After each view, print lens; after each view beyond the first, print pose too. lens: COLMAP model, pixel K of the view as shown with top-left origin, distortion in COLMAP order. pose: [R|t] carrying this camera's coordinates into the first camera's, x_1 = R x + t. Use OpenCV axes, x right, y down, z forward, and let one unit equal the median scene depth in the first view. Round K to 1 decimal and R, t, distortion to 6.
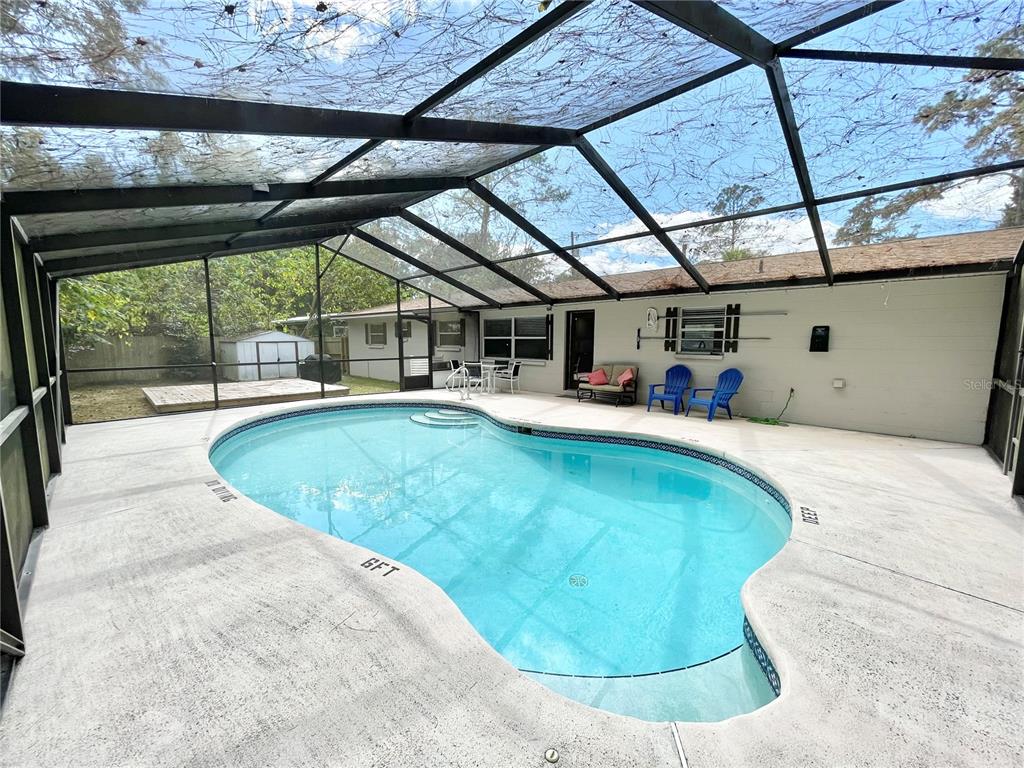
lens RADIAL K [[413.8, 0, 508.4], [0, 413.8, 387.1], [0, 0, 1]] dist [0.000763, 0.000421]
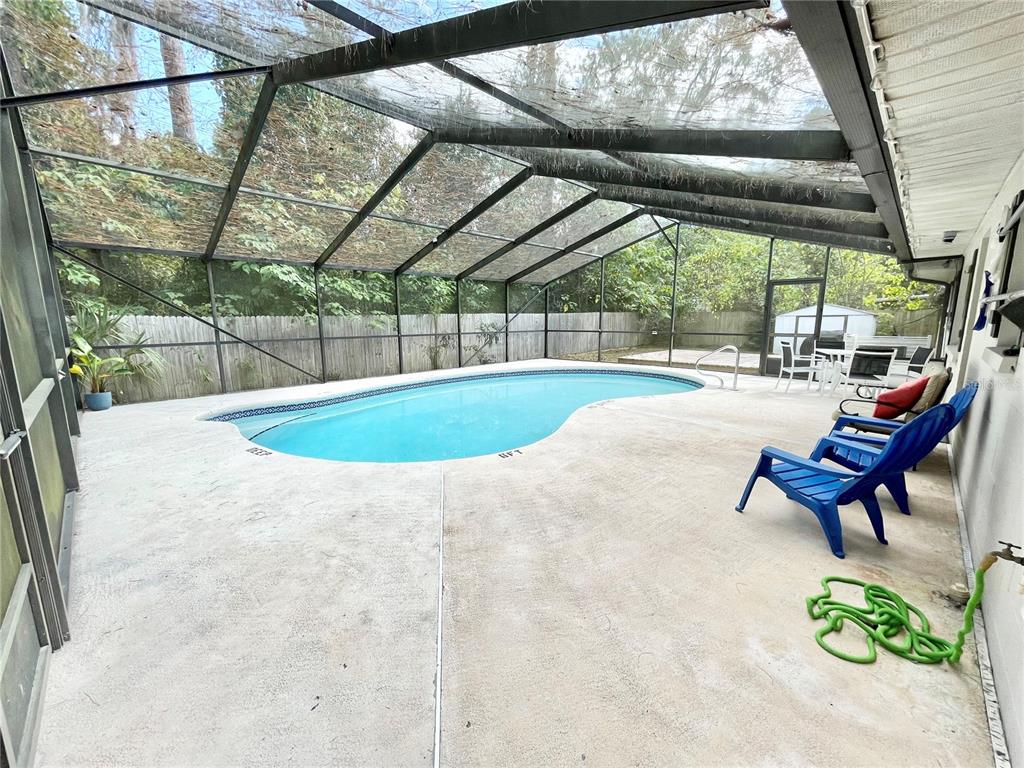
lens RADIAL K [[413.8, 0, 512.3], [0, 413.8, 386.7], [0, 0, 1]] dist [0.000763, 0.000421]
pose [[-0.007297, 0.161957, -0.986771, 0.654790], [-0.105170, 0.981200, 0.161821, -0.057923], [0.994427, 0.104960, 0.009873, 0.588253]]
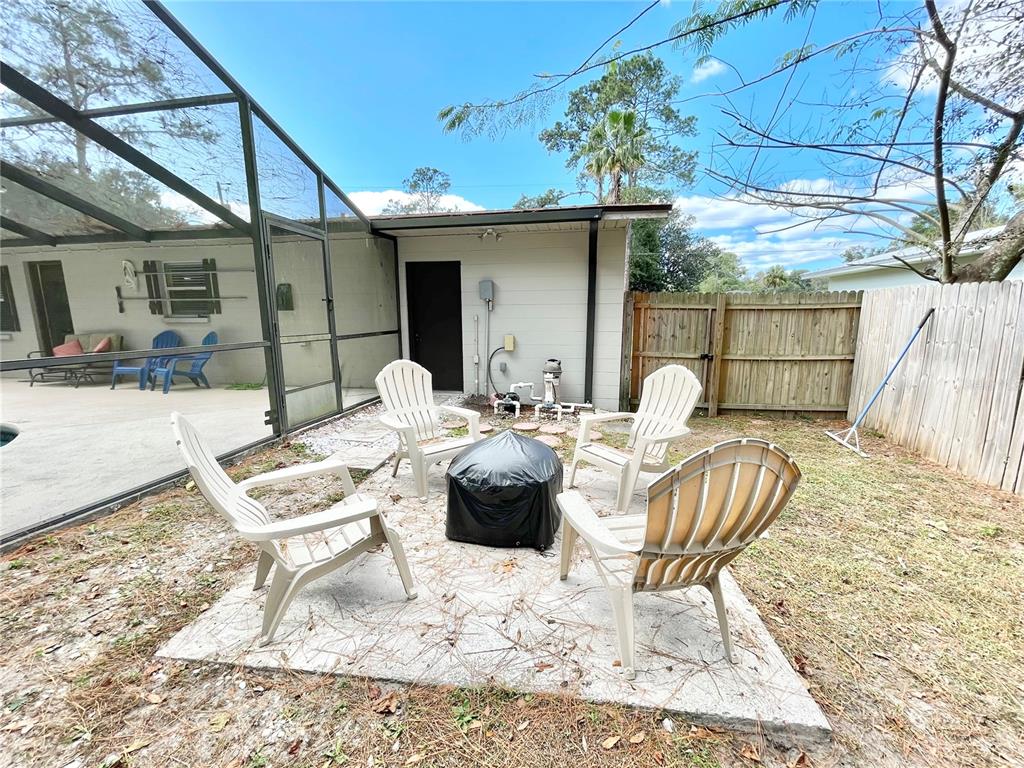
lens RADIAL K [[413.8, 0, 507.3], [0, 413.8, 388.5], [0, 0, 1]] dist [0.000763, 0.000421]
pose [[0.826036, -0.103907, 0.553956, 0.455905], [0.071175, 0.994222, 0.080356, 0.041084], [-0.559105, -0.026950, 0.828659, -0.079429]]
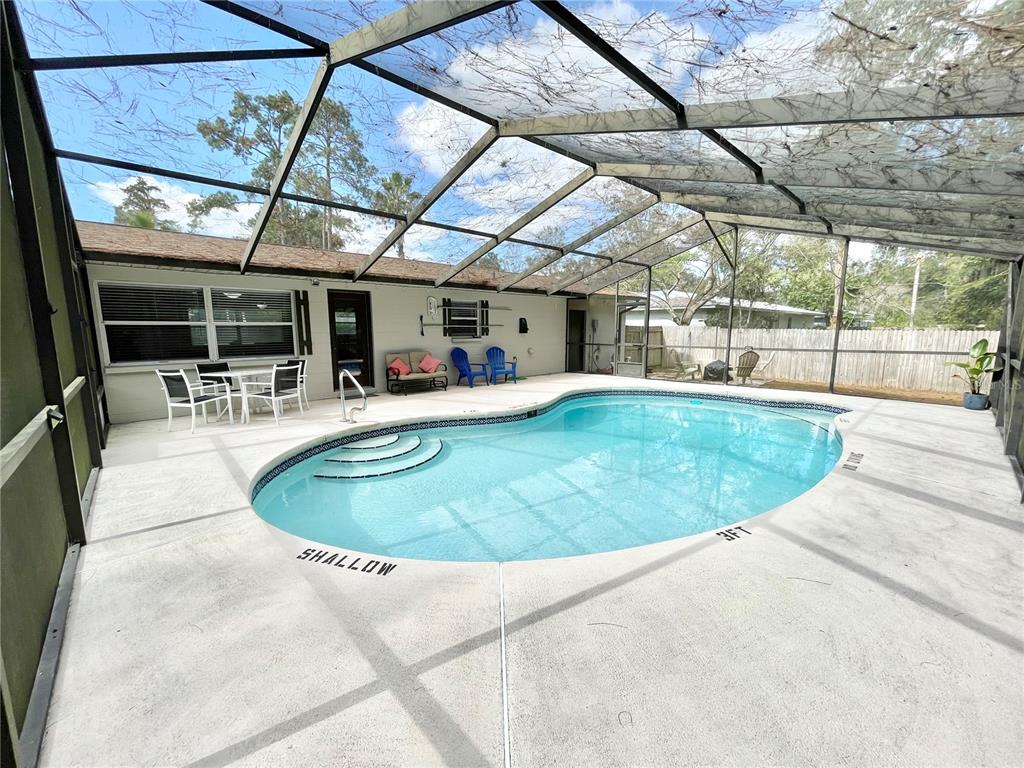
lens RADIAL K [[413.8, 0, 514.0], [0, 413.8, 384.9], [0, 0, 1]] dist [0.000763, 0.000421]
pose [[0.046992, -0.137697, 0.989359, -0.697415], [0.116782, 0.984418, 0.131463, -0.077032], [-0.992045, 0.109362, 0.062340, 0.700157]]
